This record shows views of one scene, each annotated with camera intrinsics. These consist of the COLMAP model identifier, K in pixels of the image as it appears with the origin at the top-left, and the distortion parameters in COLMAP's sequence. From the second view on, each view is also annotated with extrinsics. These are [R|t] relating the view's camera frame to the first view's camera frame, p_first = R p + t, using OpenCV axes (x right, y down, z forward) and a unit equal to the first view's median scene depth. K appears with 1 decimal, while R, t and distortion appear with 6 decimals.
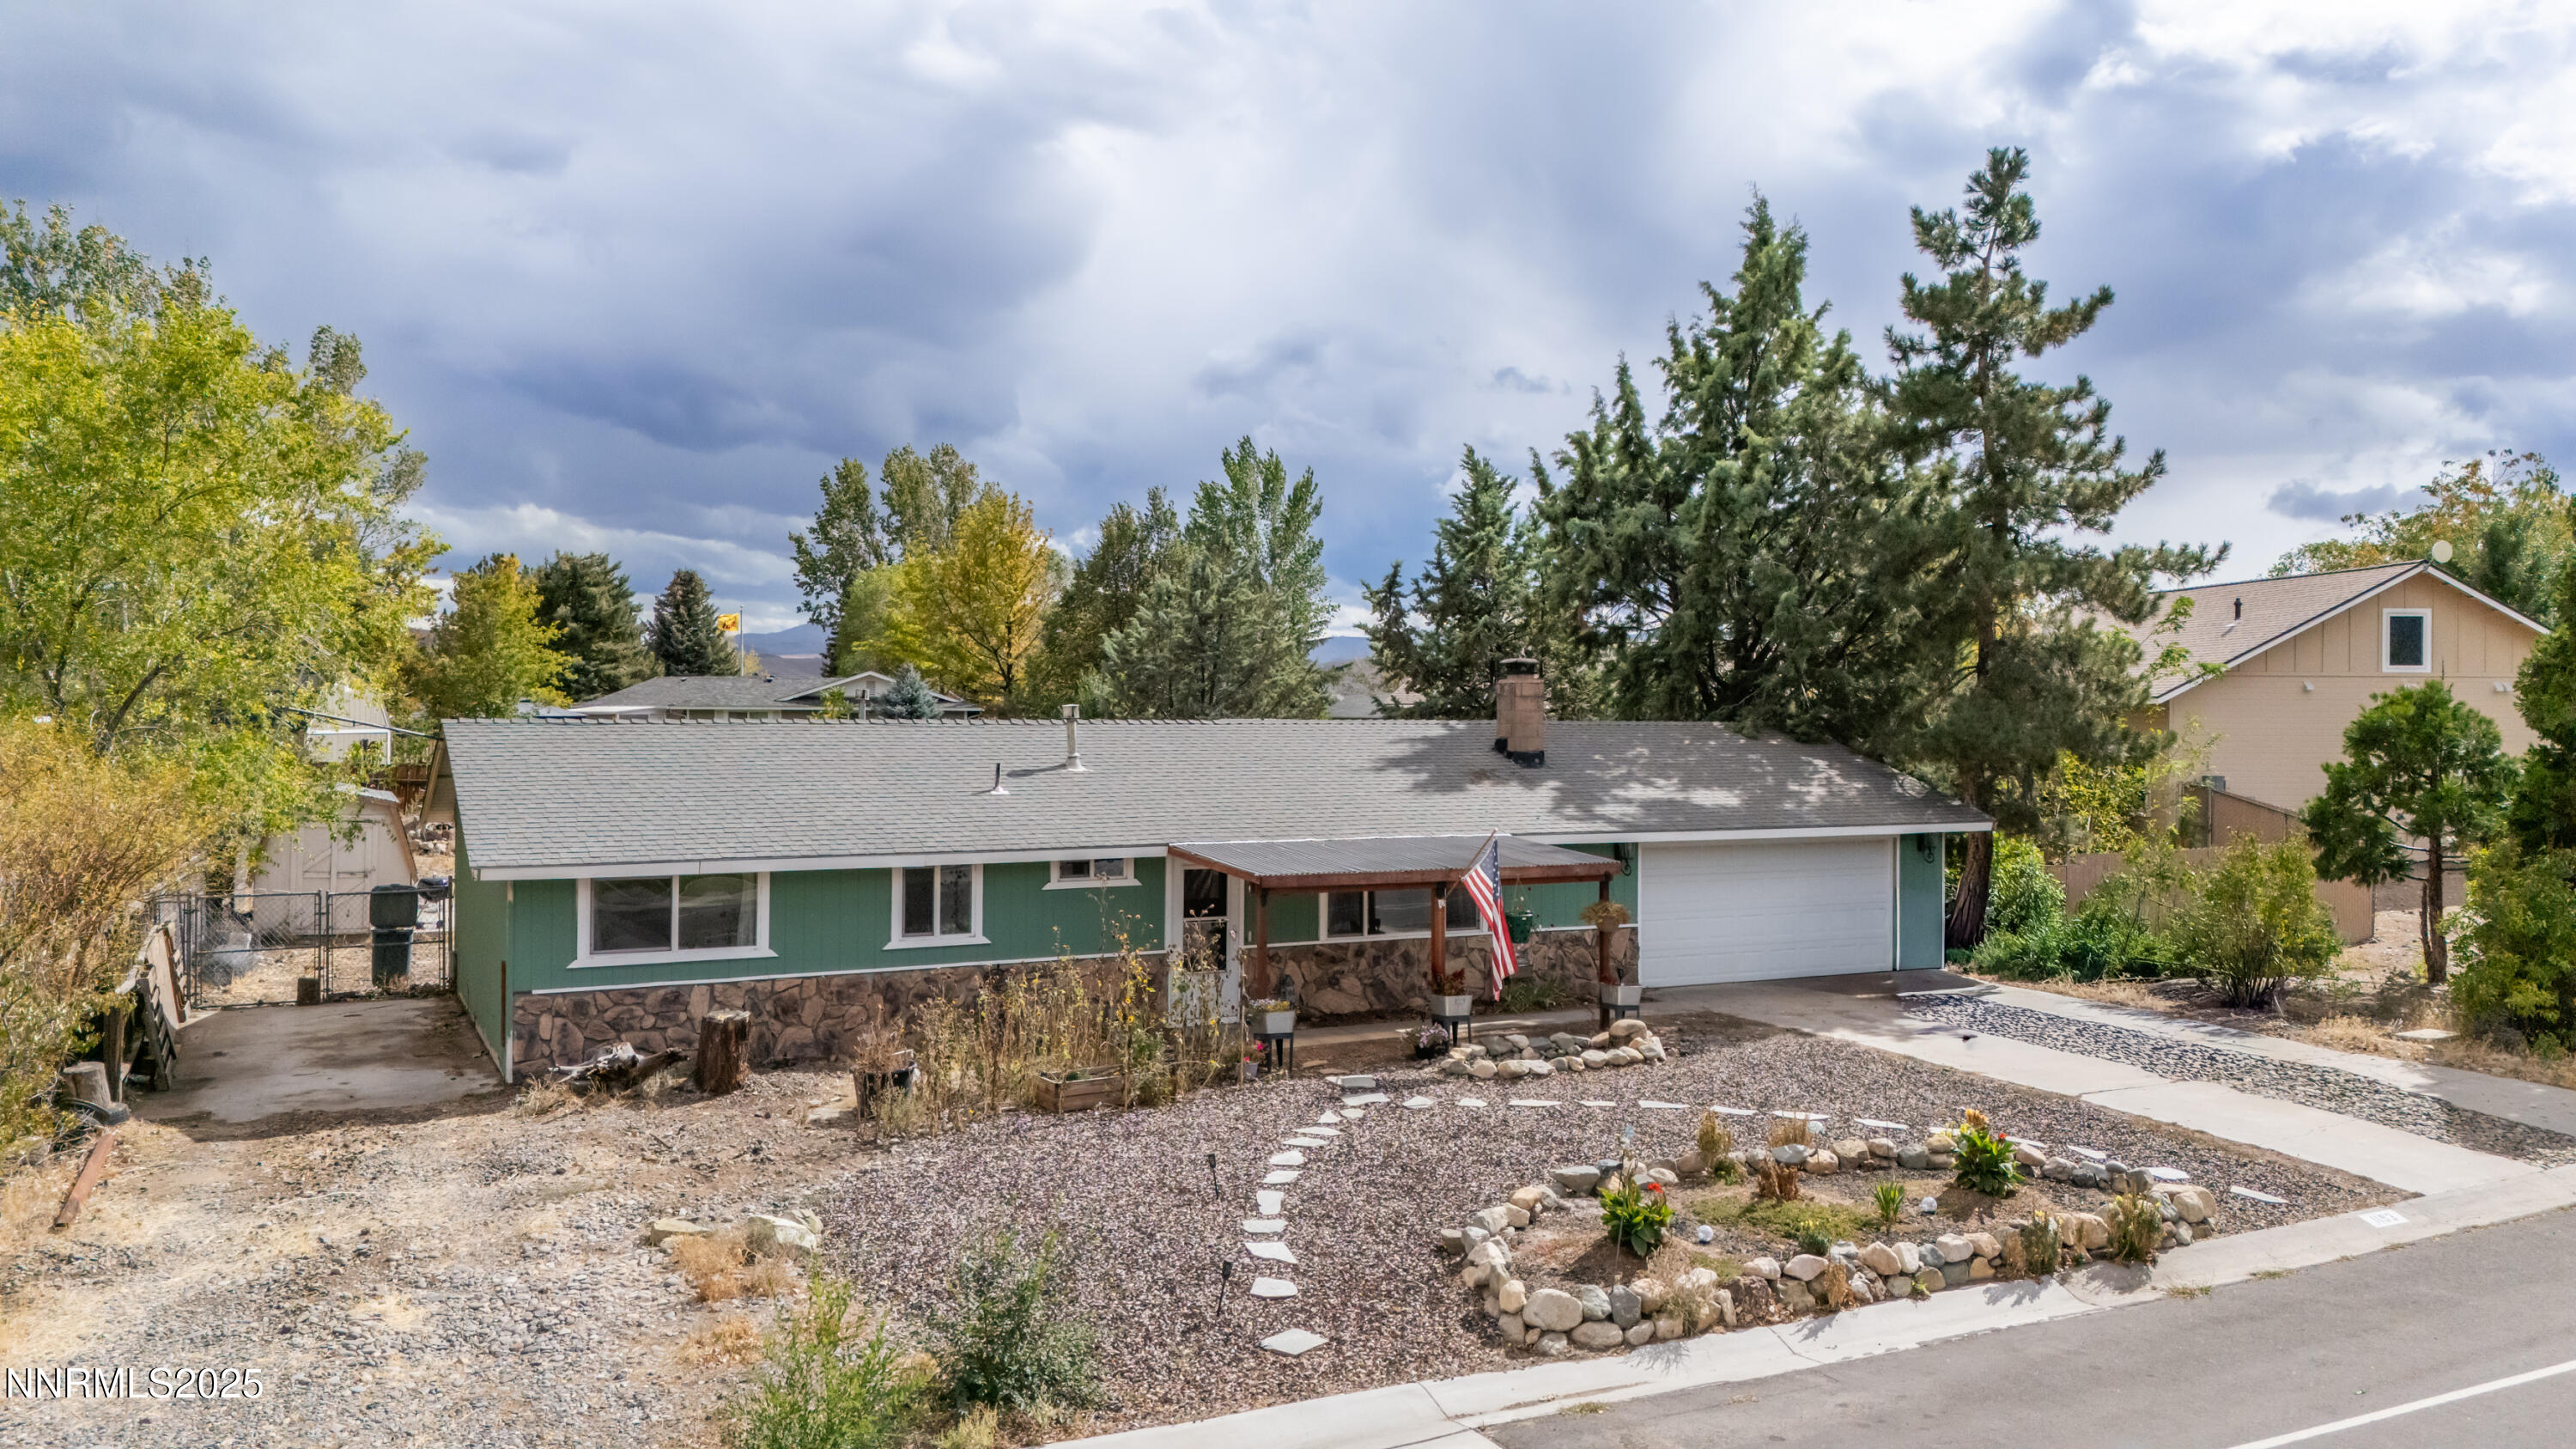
lens RADIAL K [[1877.9, 0, 1283.2], [0, 1877.9, 731.0], [0, 0, 1]] dist [0.077039, -0.065371]
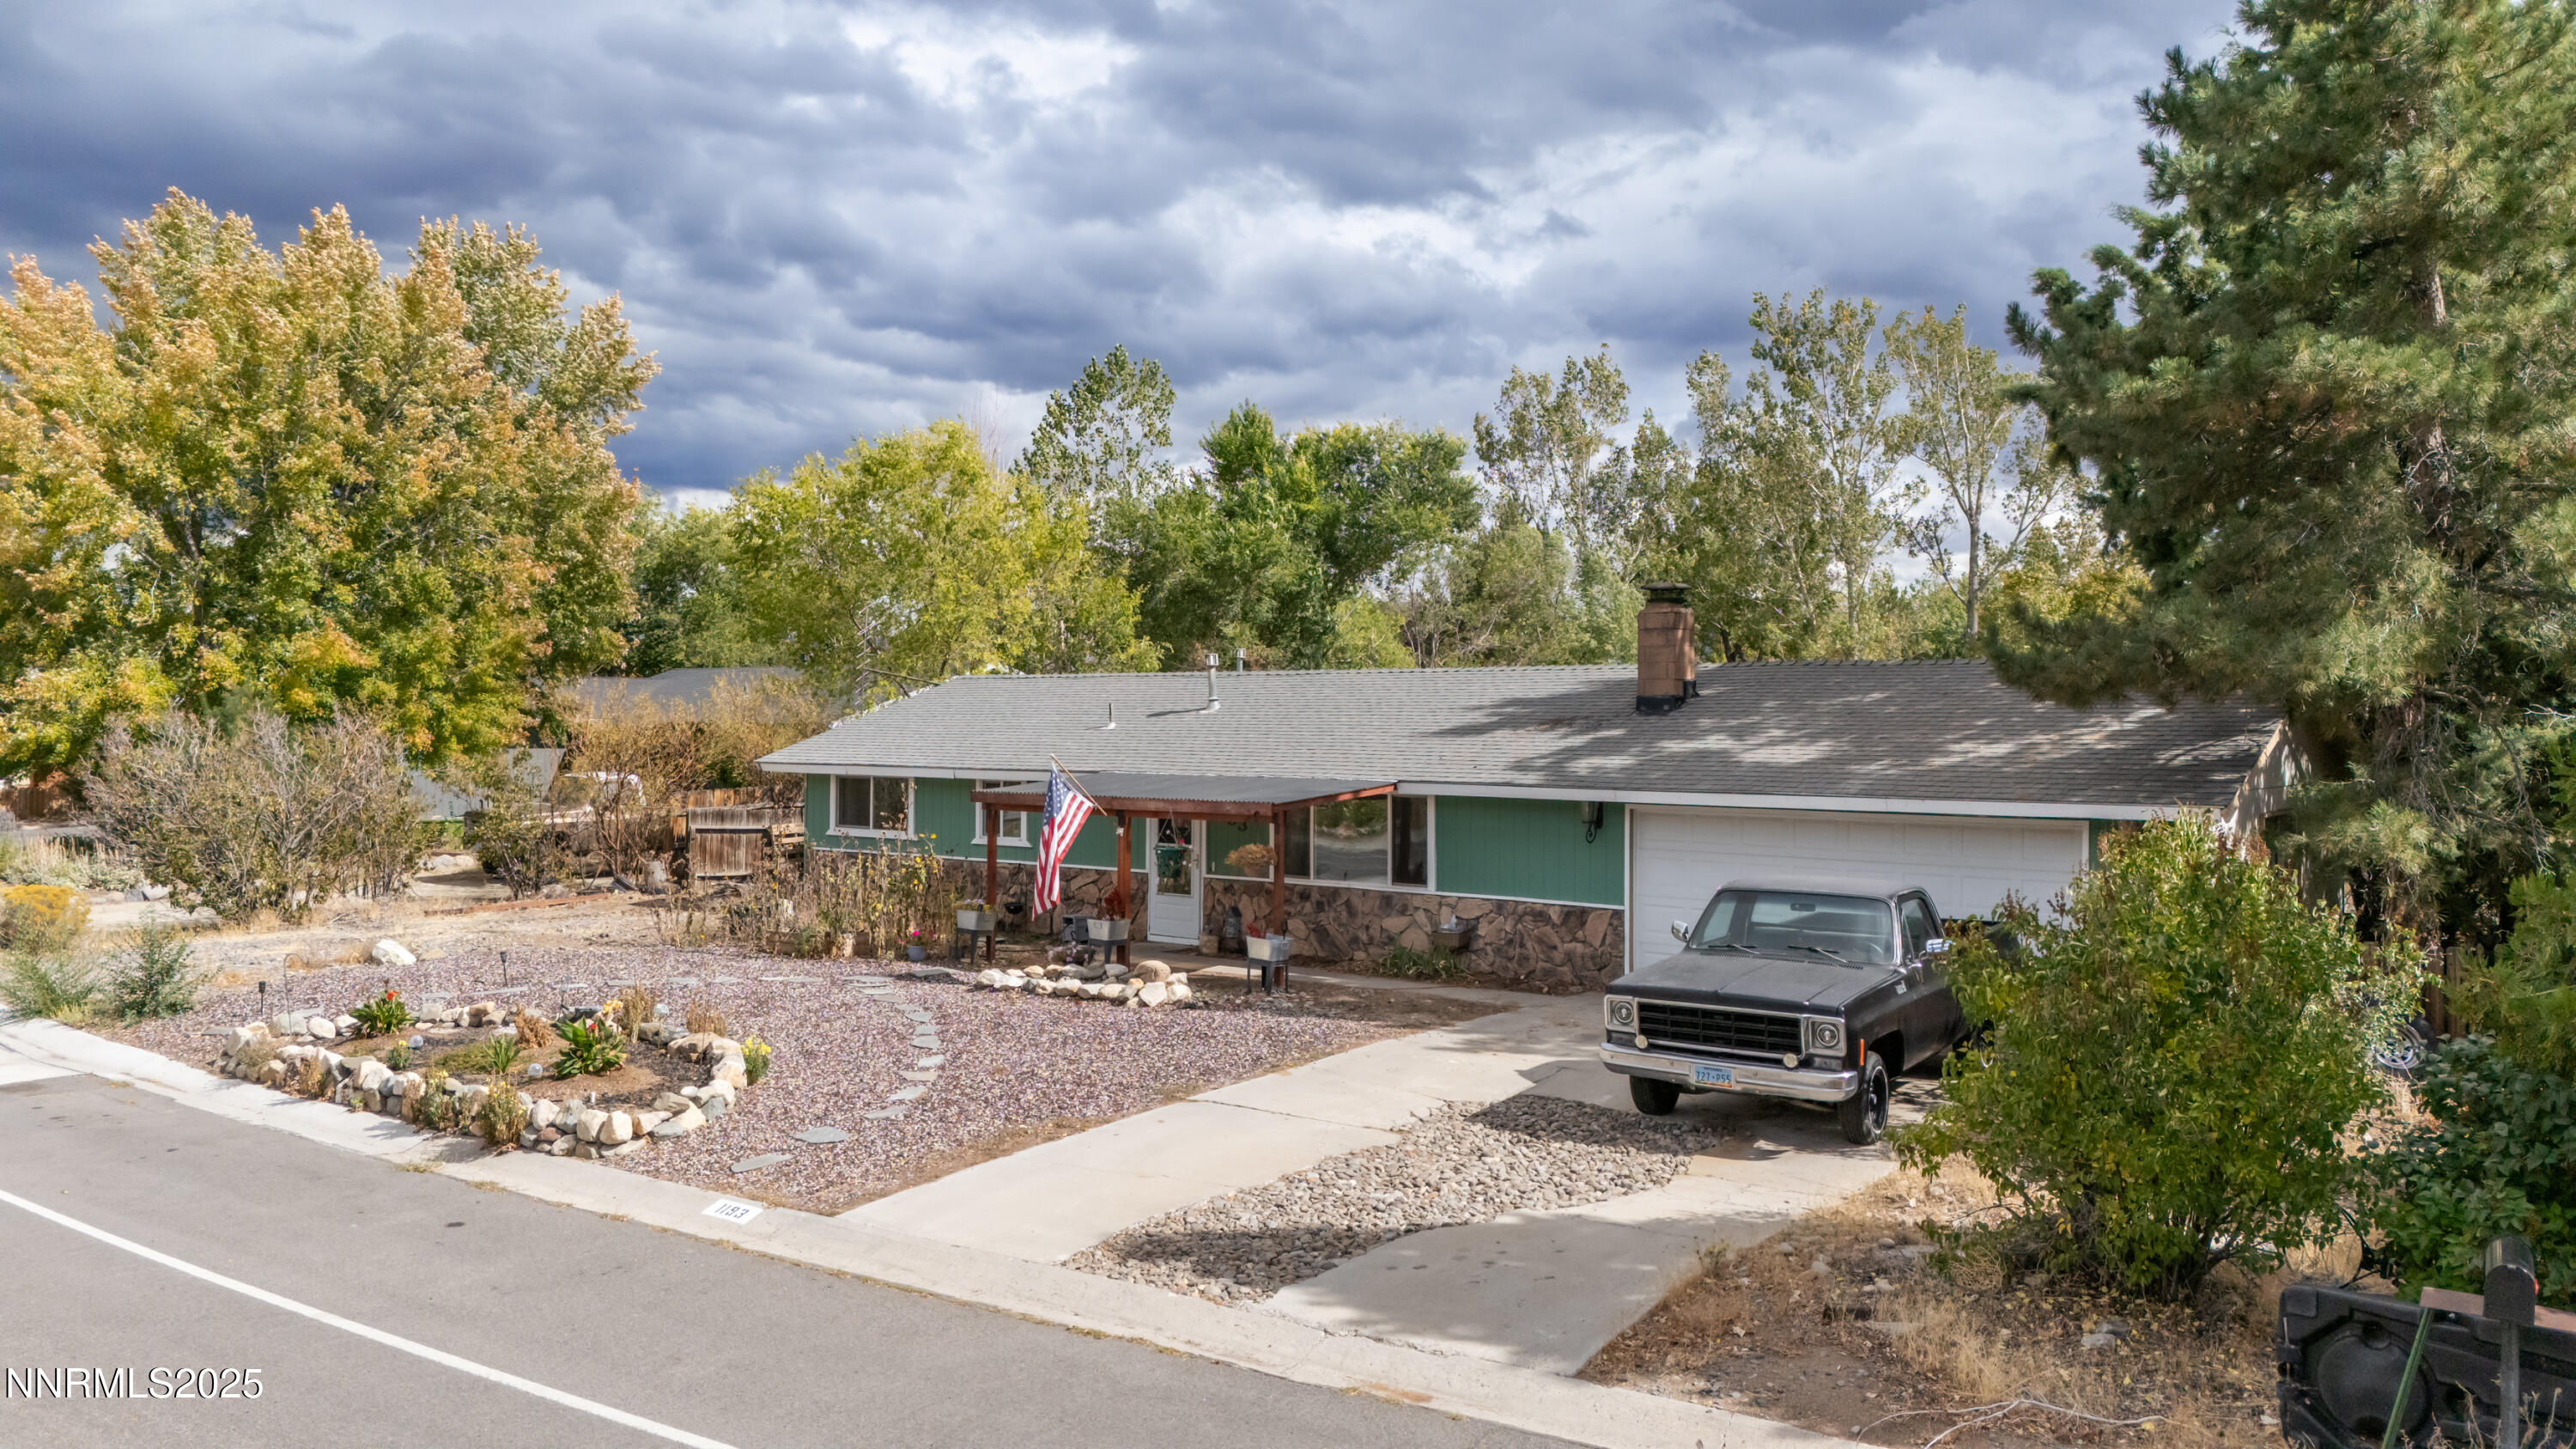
lens RADIAL K [[1877.9, 0, 1278.2], [0, 1877.9, 741.5], [0, 0, 1]] dist [0.077039, -0.065371]
pose [[0.409268, 0.008224, -0.912377, 1.039994], [-0.011198, 0.999929, 0.003990, 0.037921], [0.912346, 0.008584, 0.409331, 0.657492]]
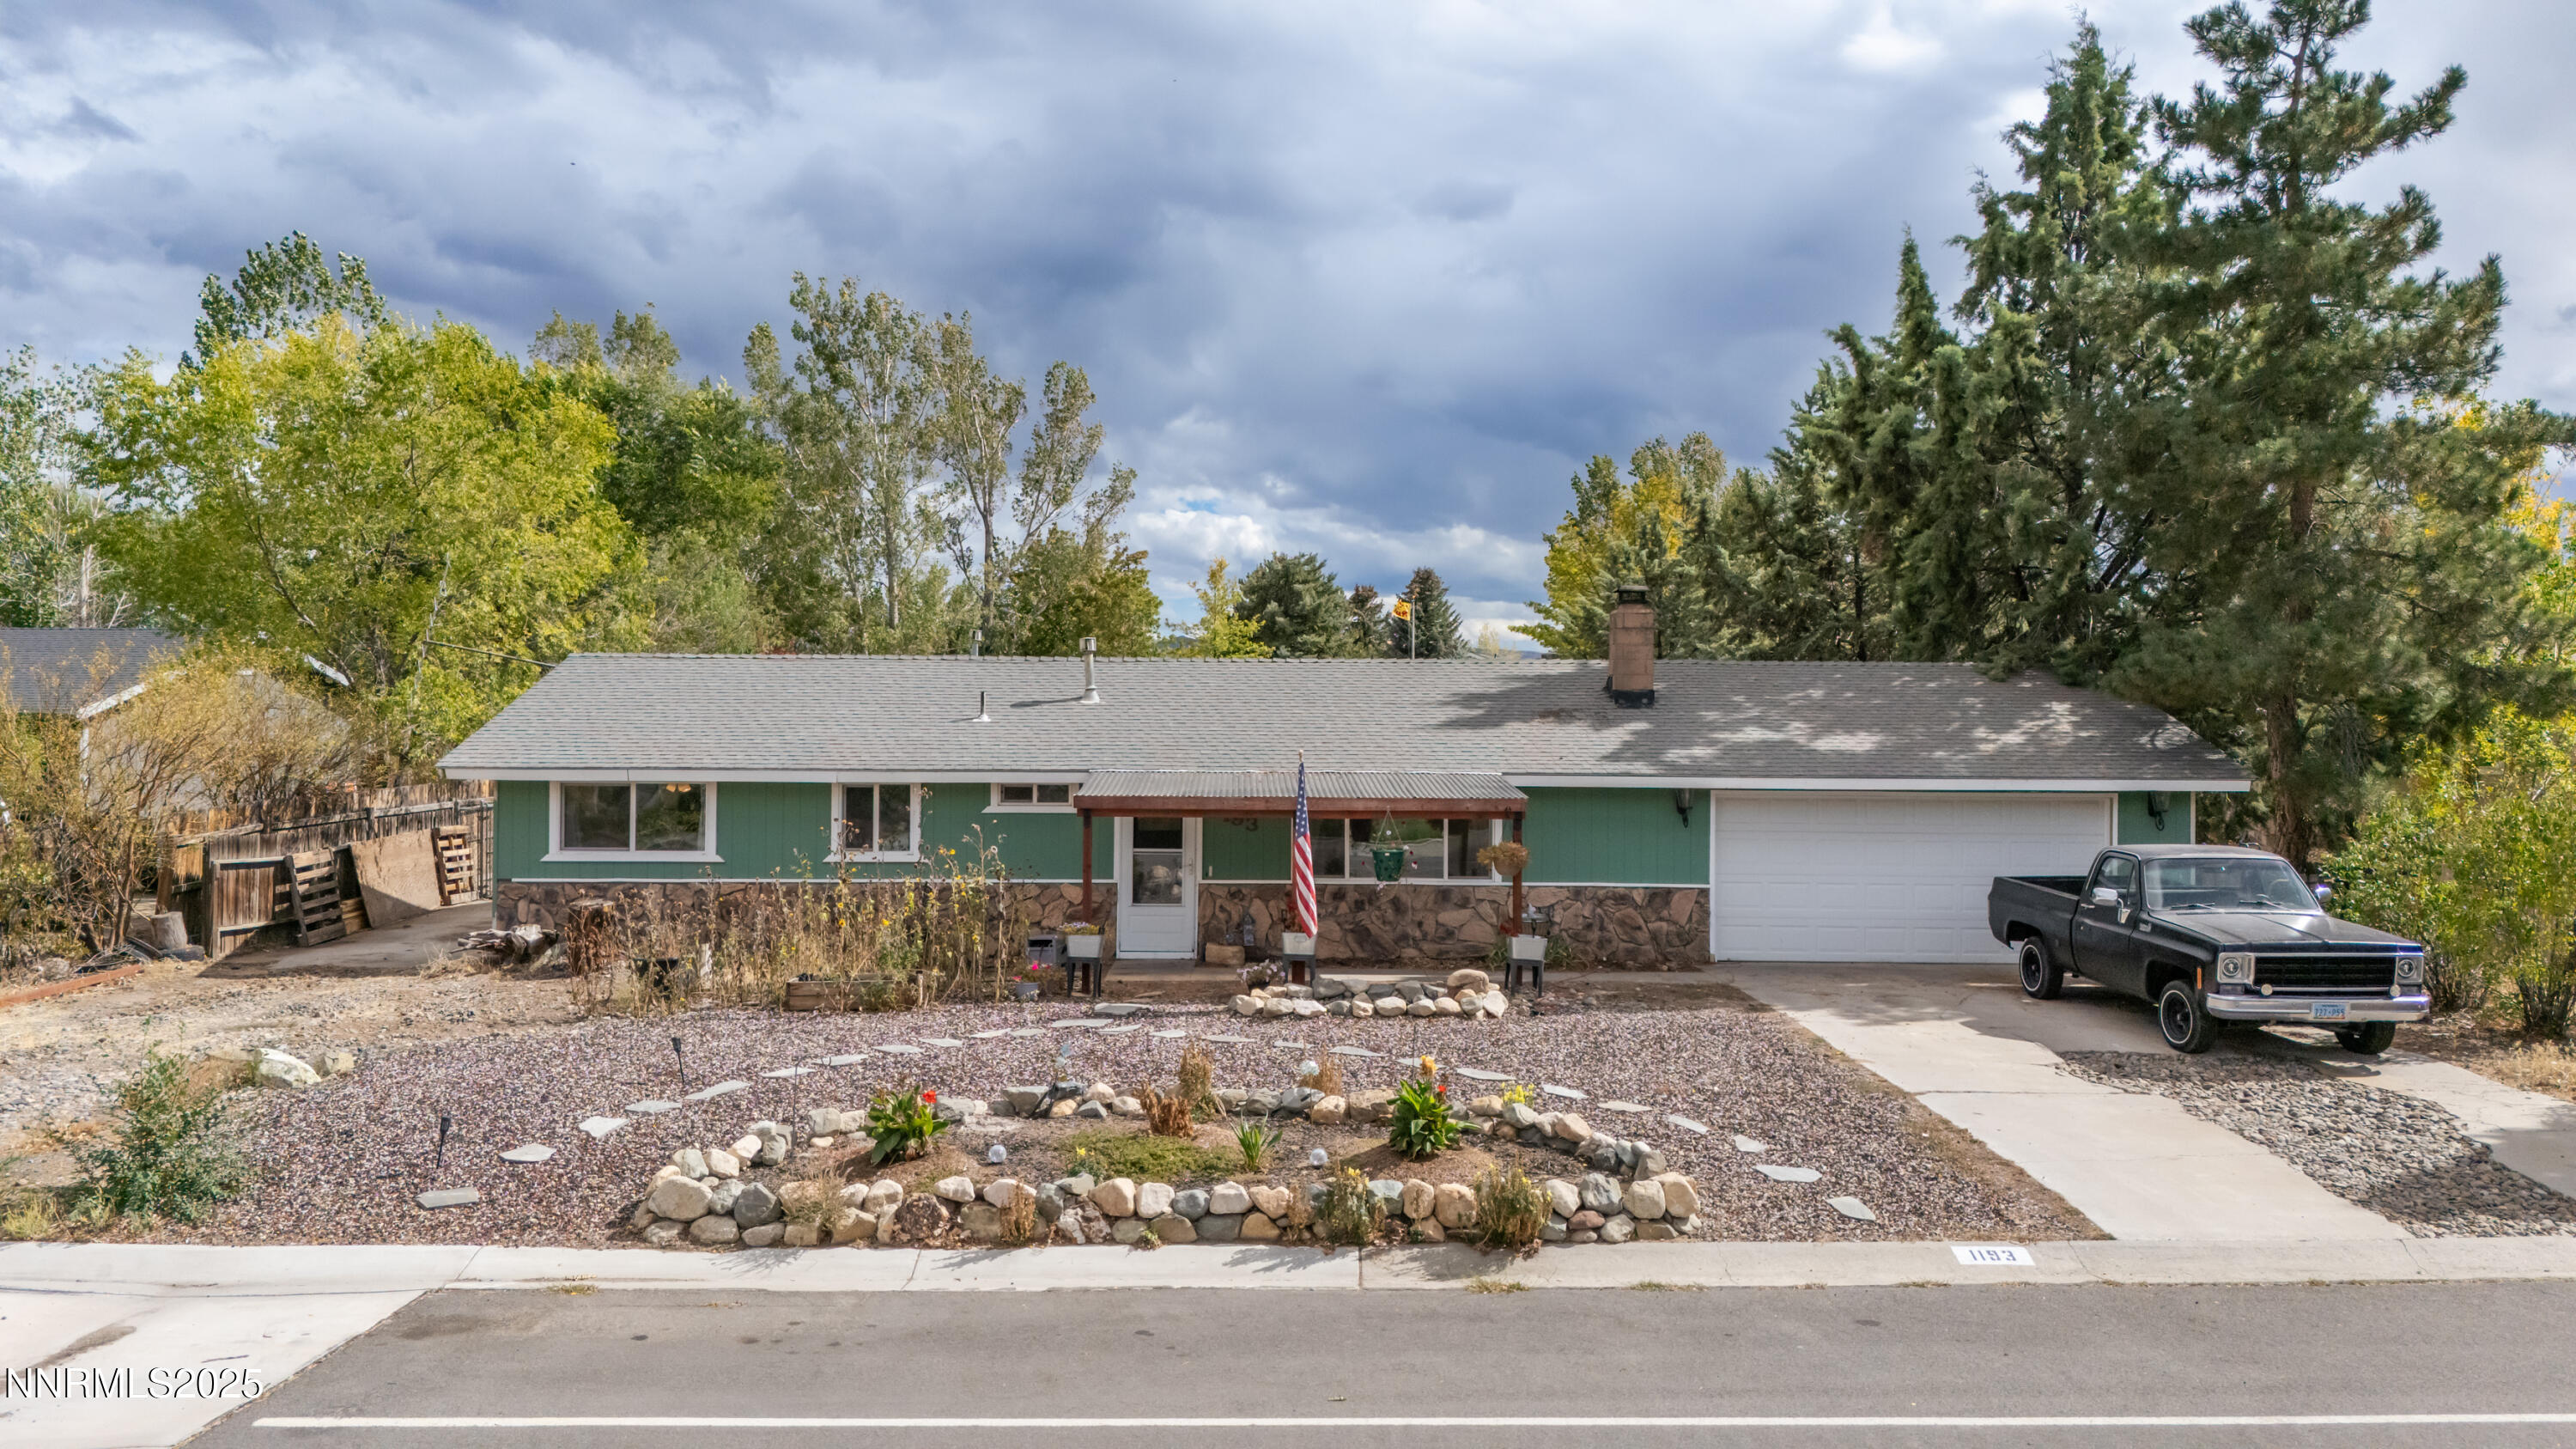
lens RADIAL K [[1877.9, 0, 1285.1], [0, 1877.9, 734.2], [0, 0, 1]] dist [0.077039, -0.065371]
pose [[0.893495, 0.006628, -0.449024, 0.490307], [-0.007233, 0.999974, 0.000368, 0.041705], [0.449014, 0.002919, 0.893520, 0.168055]]
